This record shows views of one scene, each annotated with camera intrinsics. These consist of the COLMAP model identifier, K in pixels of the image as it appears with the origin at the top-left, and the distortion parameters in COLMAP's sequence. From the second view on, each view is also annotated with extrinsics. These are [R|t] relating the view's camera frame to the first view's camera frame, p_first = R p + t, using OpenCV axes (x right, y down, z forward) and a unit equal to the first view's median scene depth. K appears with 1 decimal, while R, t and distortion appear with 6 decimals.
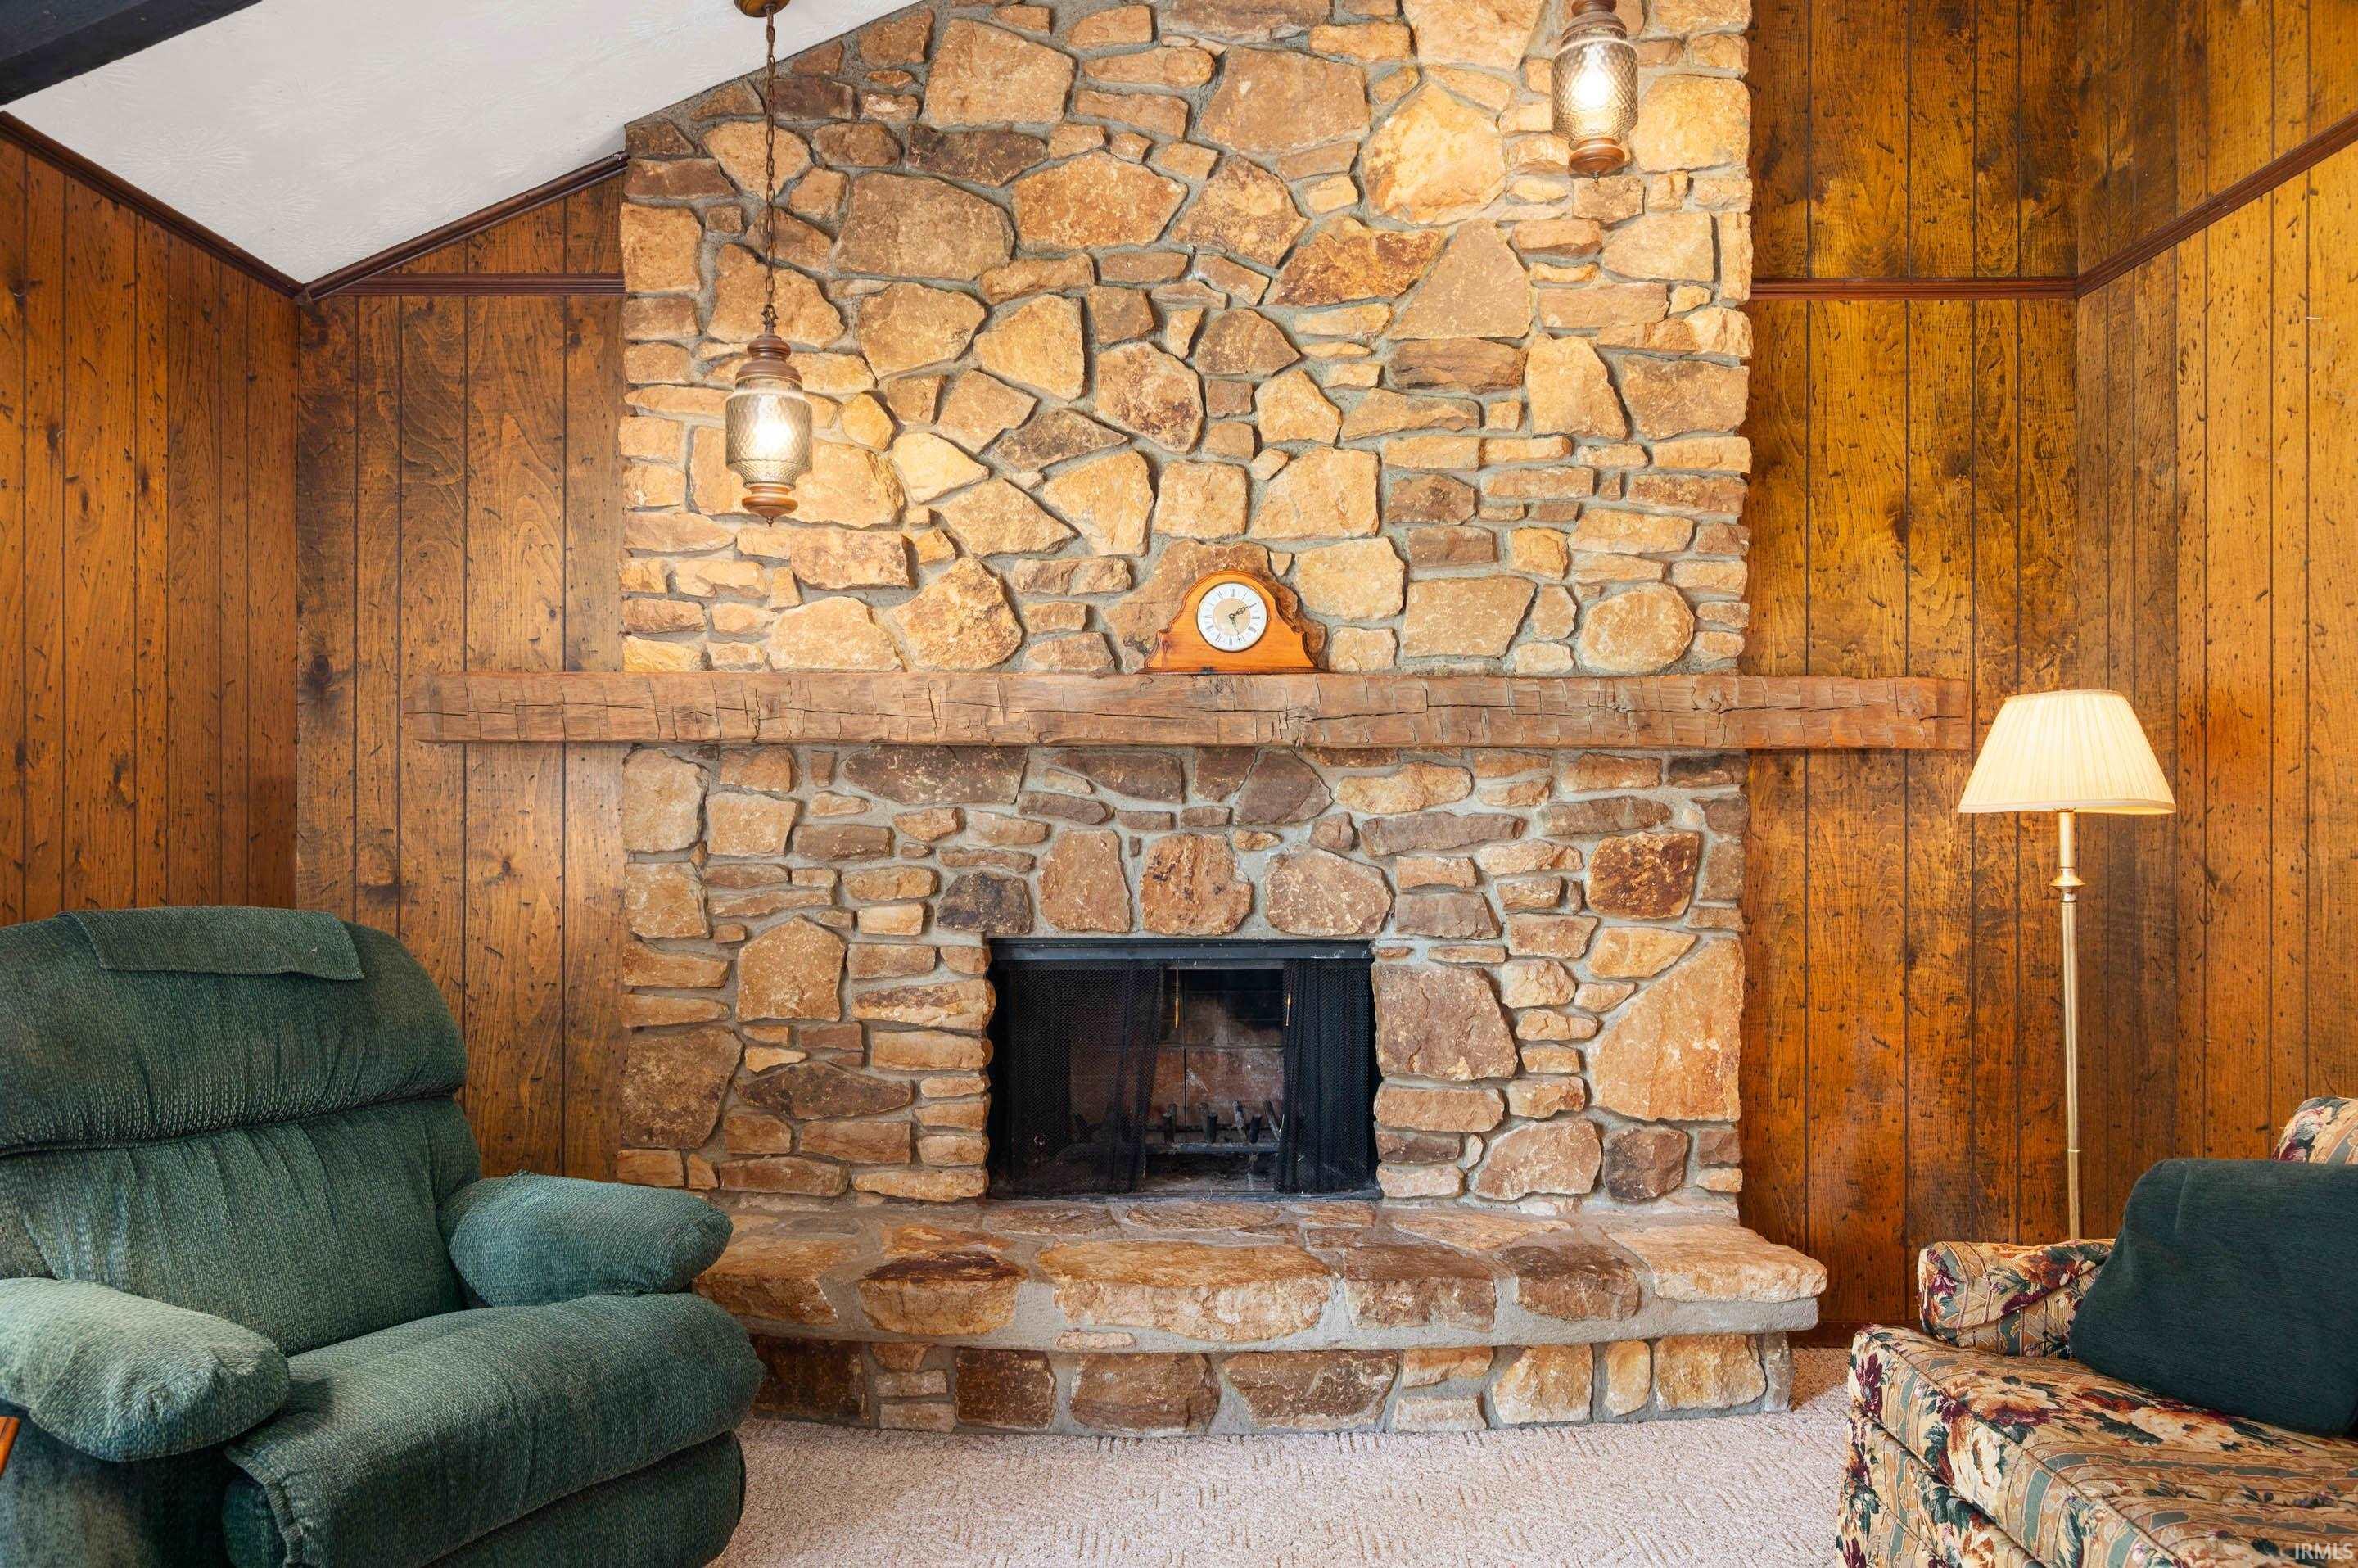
lens RADIAL K [[1668.5, 0, 1184.6], [0, 1668.5, 815.3], [0, 0, 1]] dist [-0.001180, 0.002588]
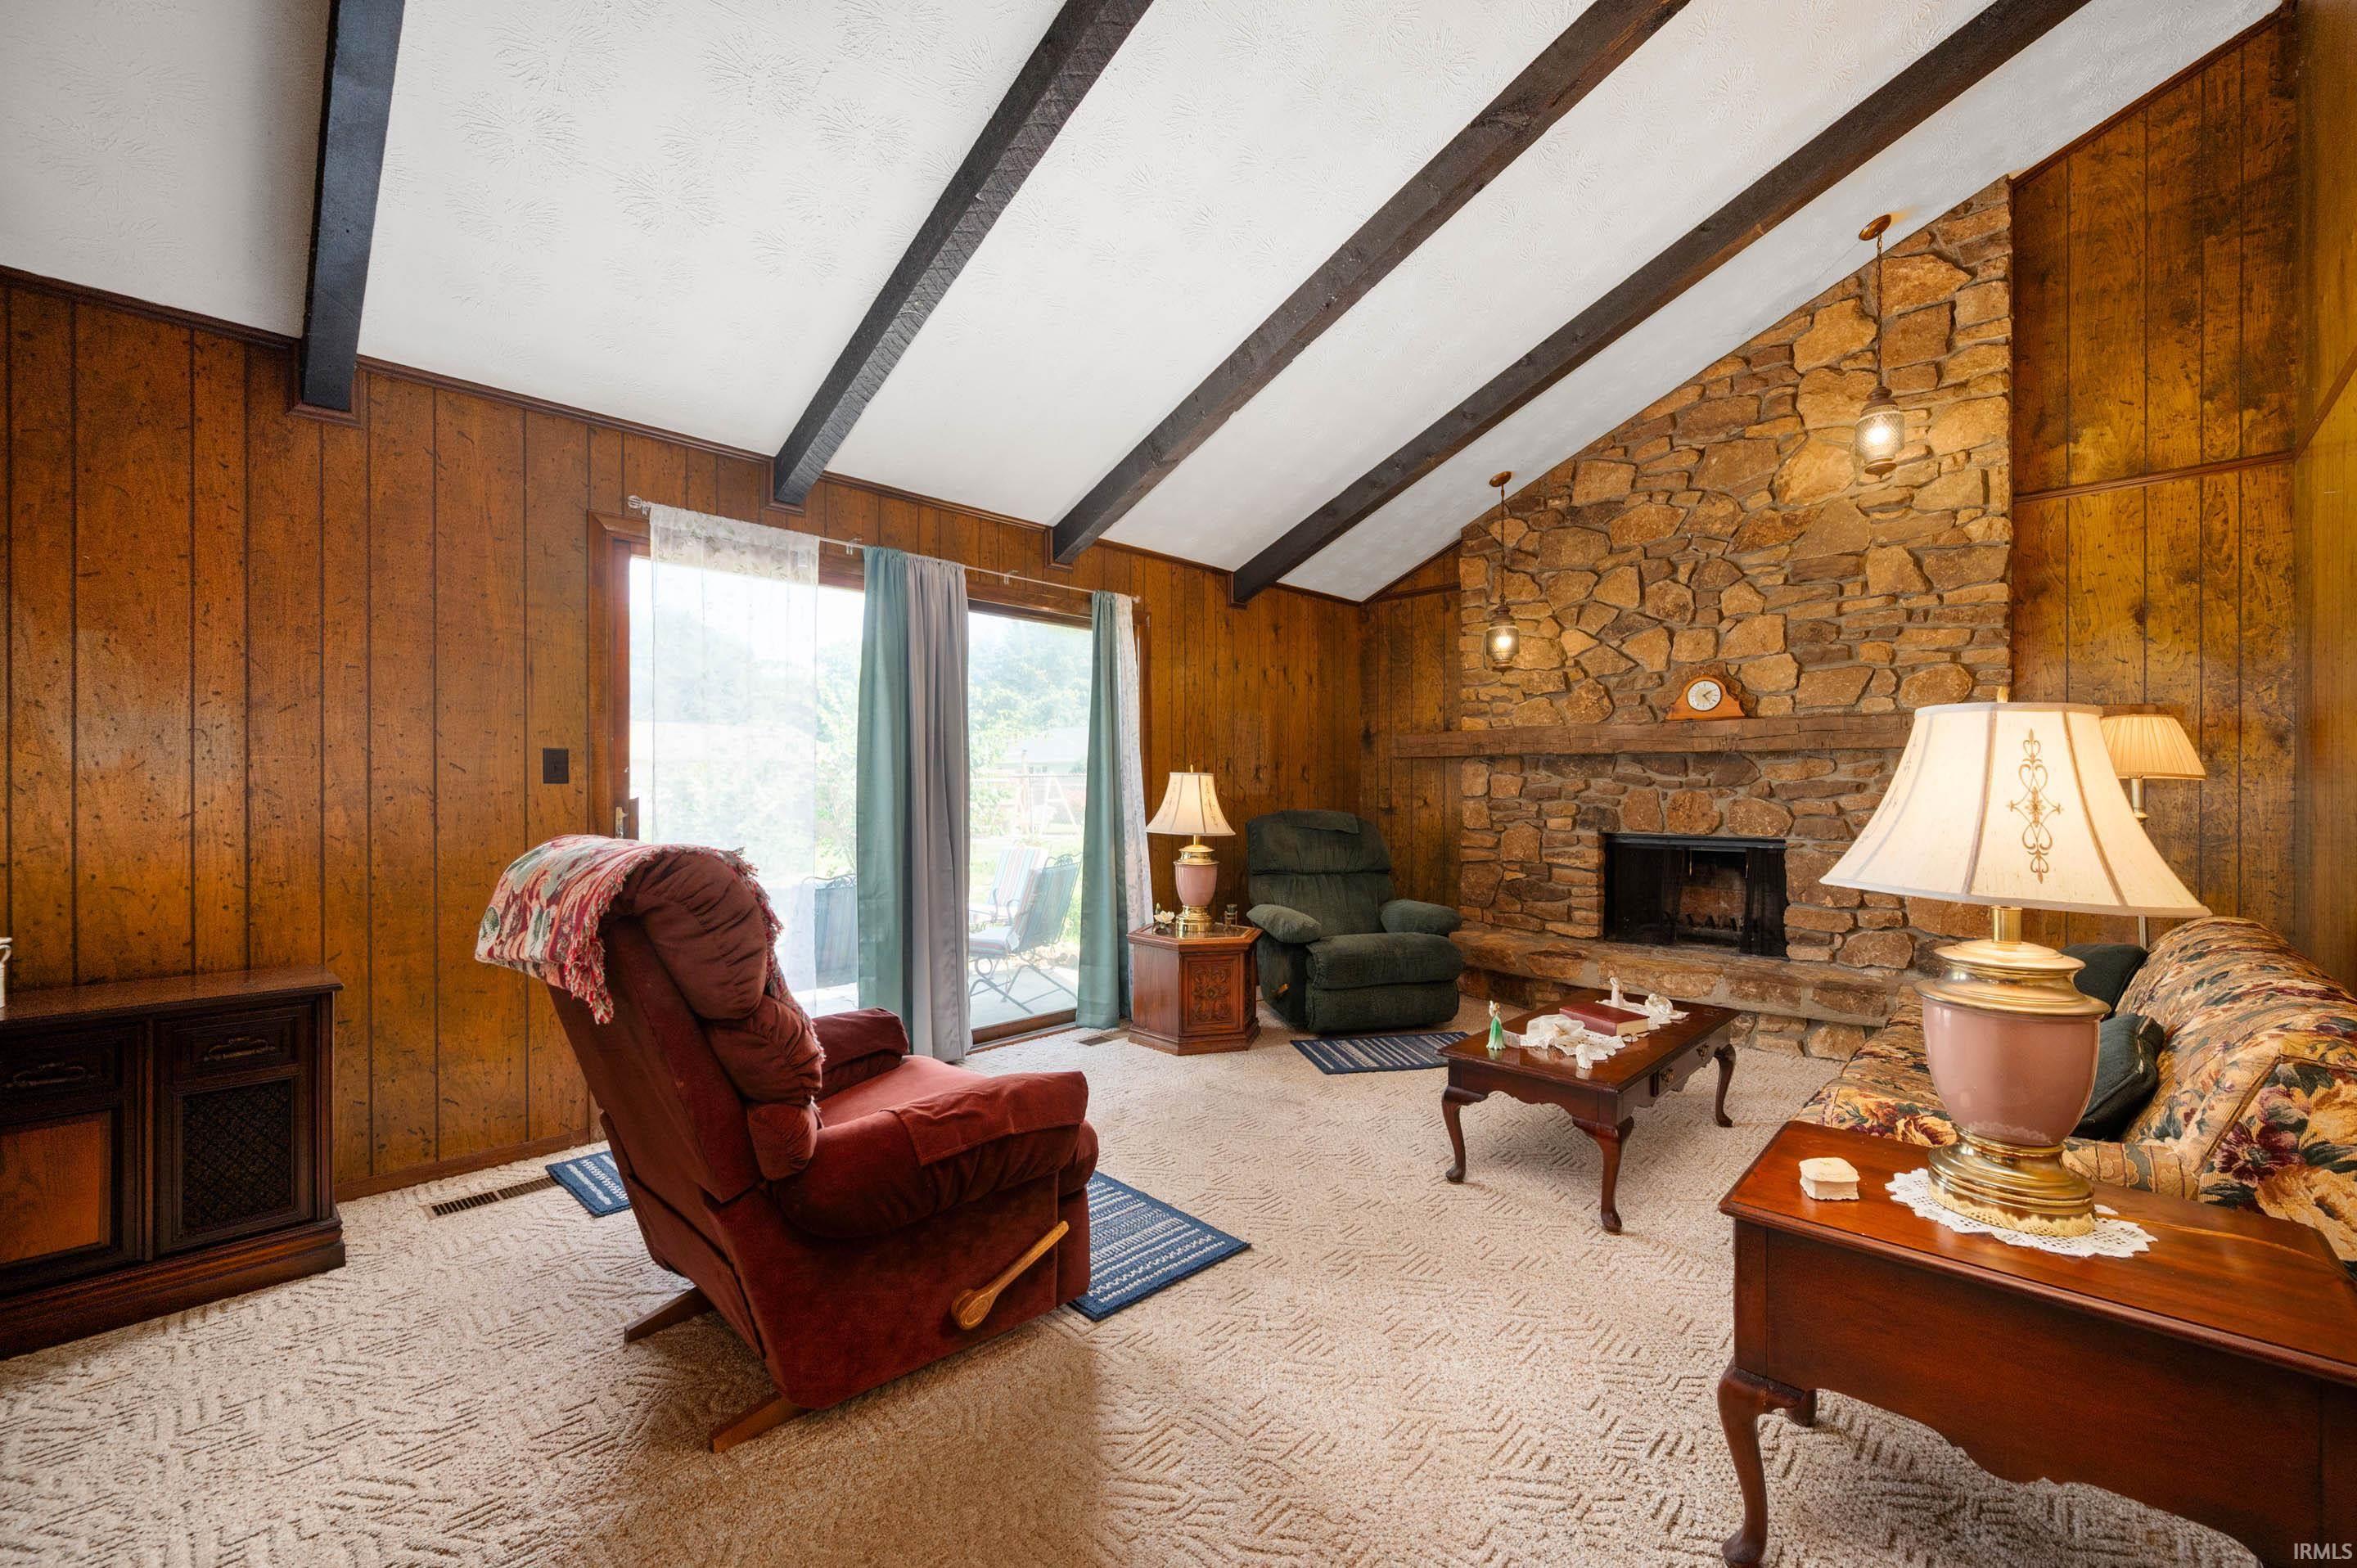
lens RADIAL K [[947.8, 0, 1178.5], [0, 947.8, 784.0], [0, 0, 1]] dist [-0.002138, -0.000048]
pose [[0.721533, -0.002727, -0.692374, 0.400058], [0.002351, 0.999996, -0.001488, 0.002781], [0.692376, -0.000554, 0.721537, -0.432160]]
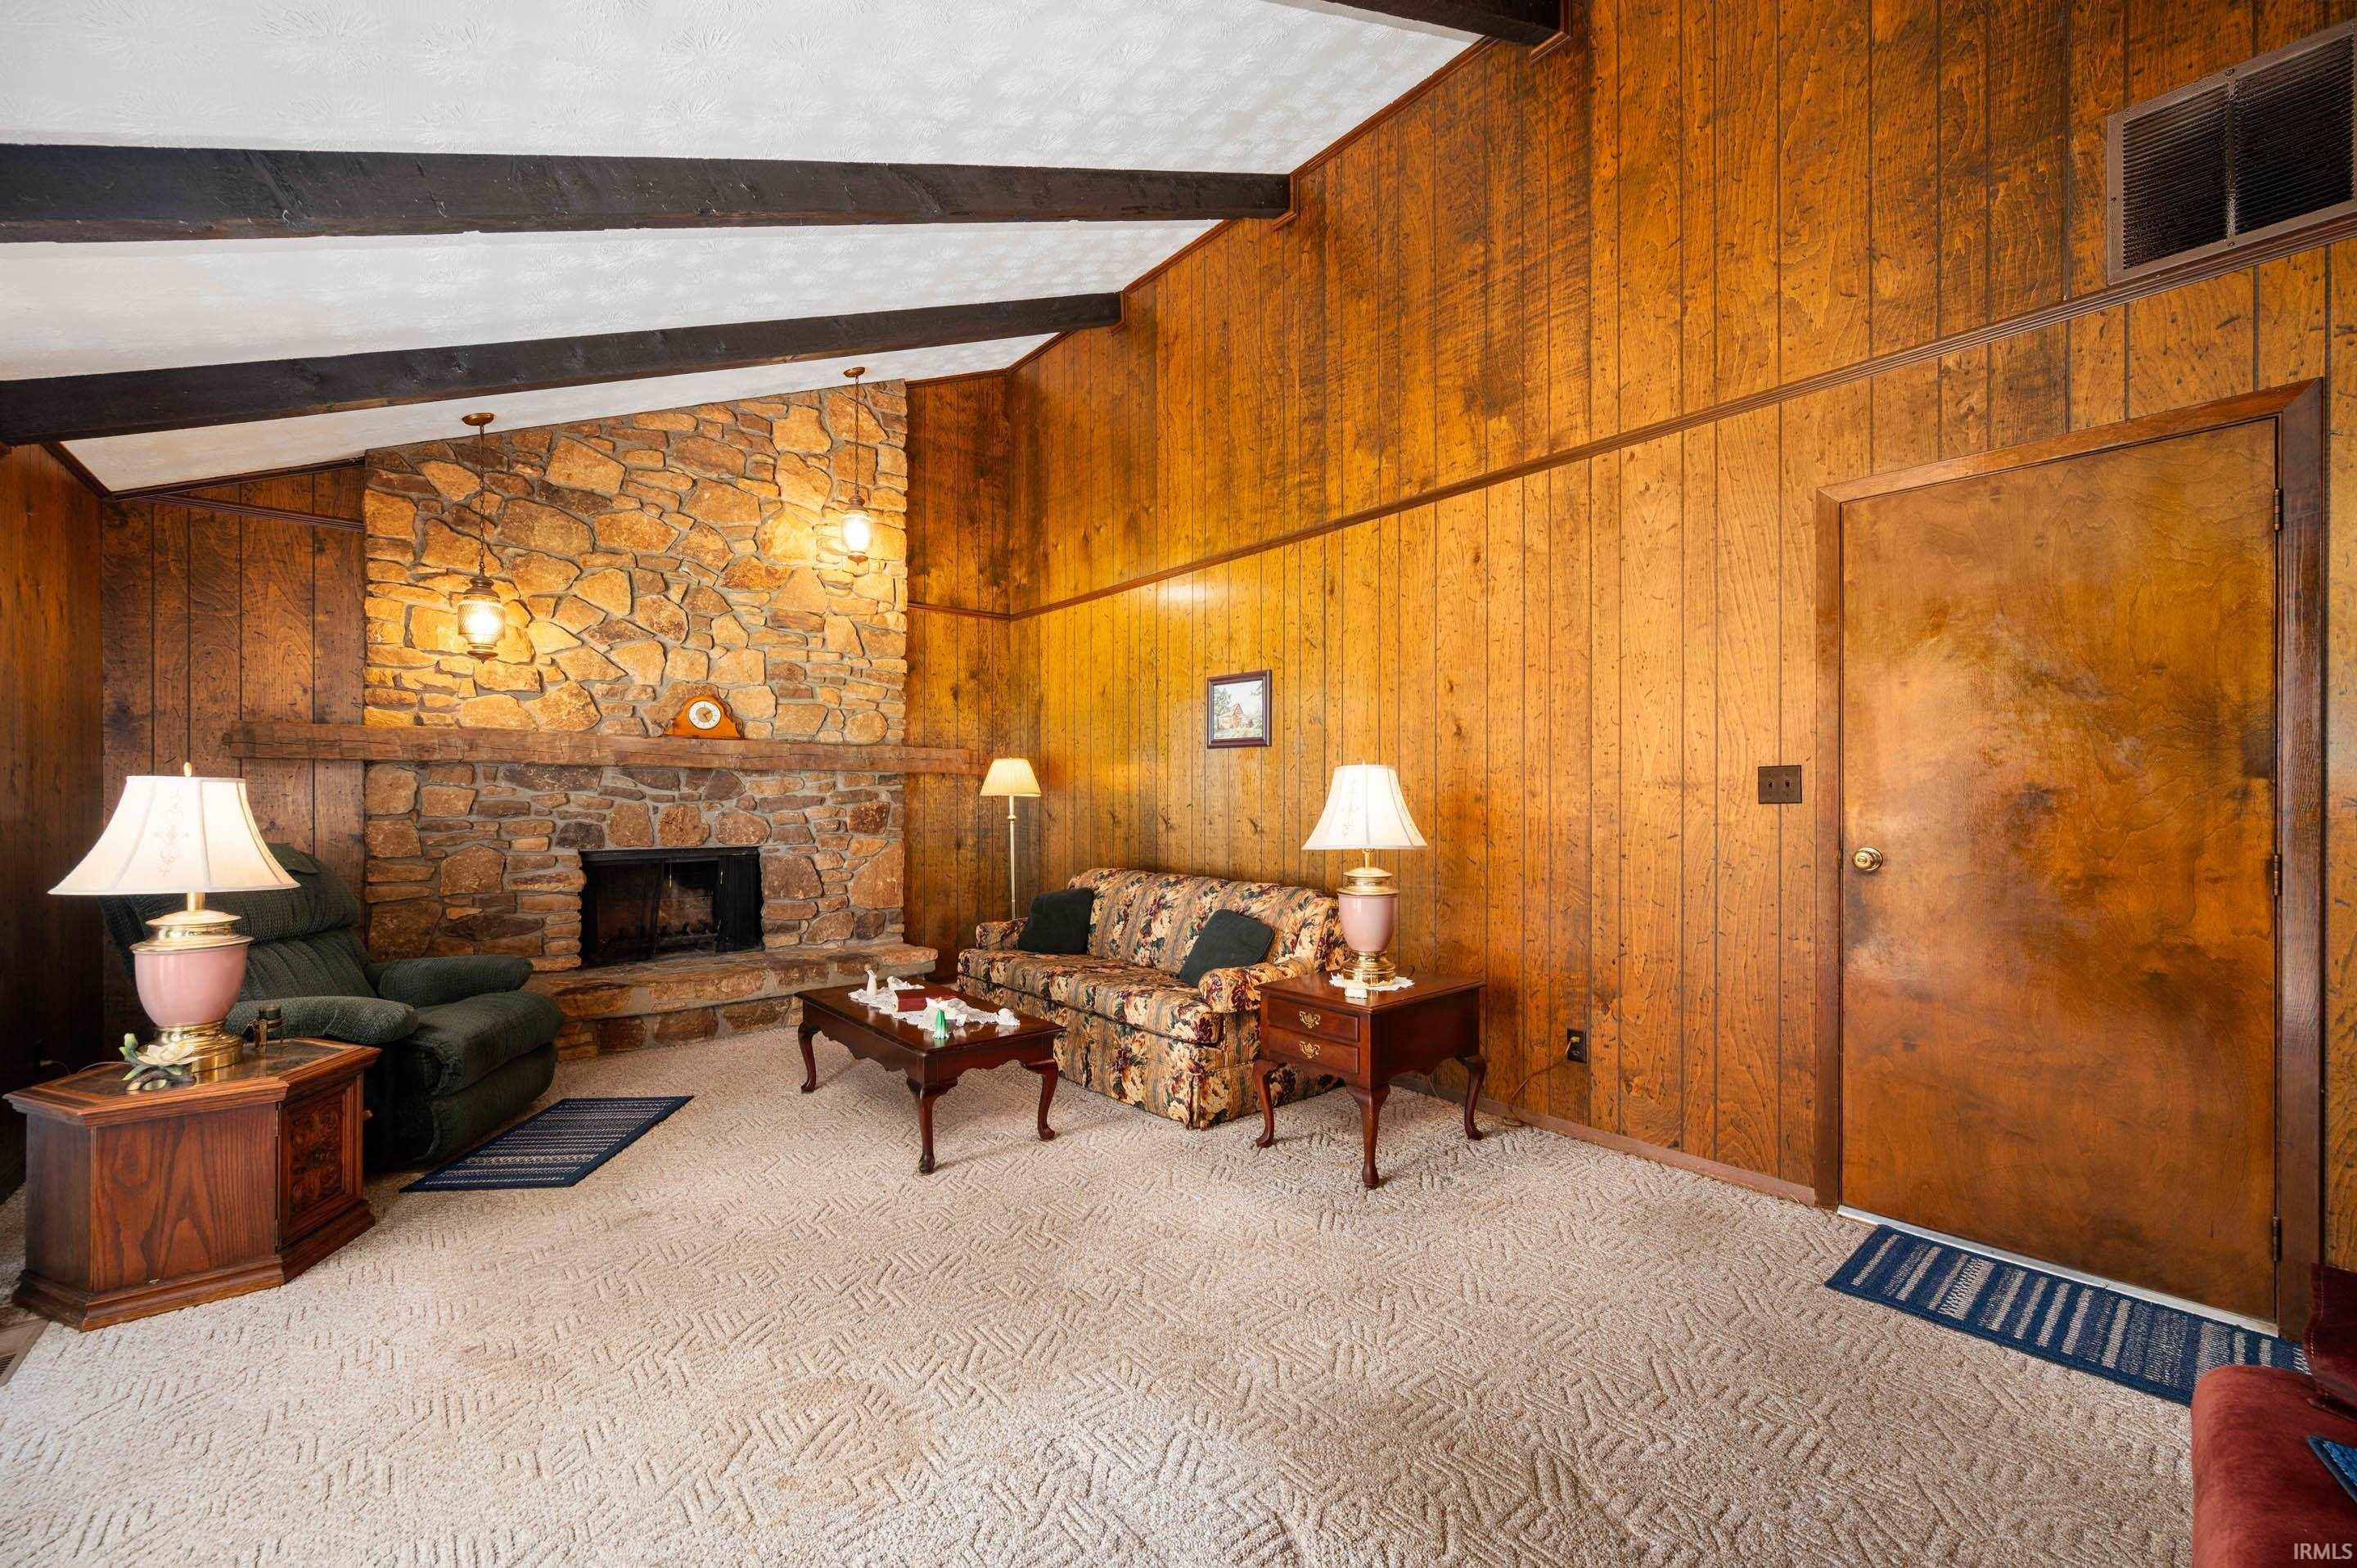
lens RADIAL K [[933.2, 0, 1187.4], [0, 933.2, 798.5], [0, 0, 1]] dist [-0.003317, -0.000413]
pose [[0.759638, -0.001775, 0.650344, -0.314447], [-0.000318, 0.999995, 0.003100, -0.001419], [-0.650346, -0.002562, 0.759634, -0.481126]]
